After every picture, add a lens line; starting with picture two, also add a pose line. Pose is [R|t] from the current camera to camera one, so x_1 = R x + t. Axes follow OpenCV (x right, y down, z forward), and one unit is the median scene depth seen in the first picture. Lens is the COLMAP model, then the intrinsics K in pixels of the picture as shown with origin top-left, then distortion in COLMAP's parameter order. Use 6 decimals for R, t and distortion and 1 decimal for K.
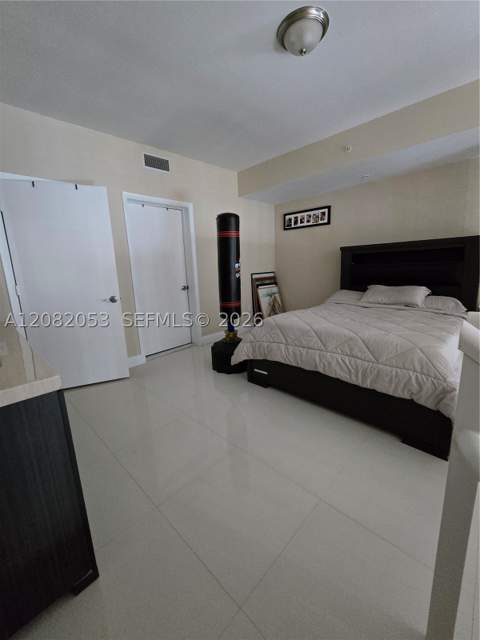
lens RADIAL K [[263.8, 0, 240.4], [0, 263.8, 318.5], [0, 0, 1]] dist [-0.001488, -0.000127]
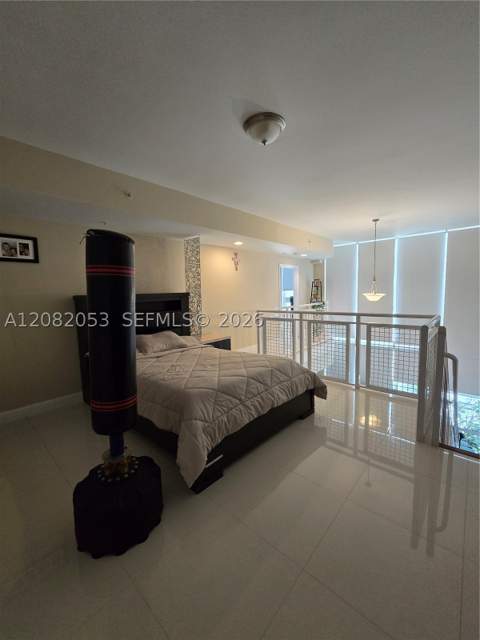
lens RADIAL K [[263.8, 0, 241.1], [0, 263.8, 318.2], [0, 0, 1]] dist [-0.001488, -0.000127]
pose [[-0.041910, -0.057508, 0.997465, -0.419527], [0.225275, 0.972090, 0.065510, -0.145194], [-0.973393, 0.227449, -0.027785, 0.553497]]
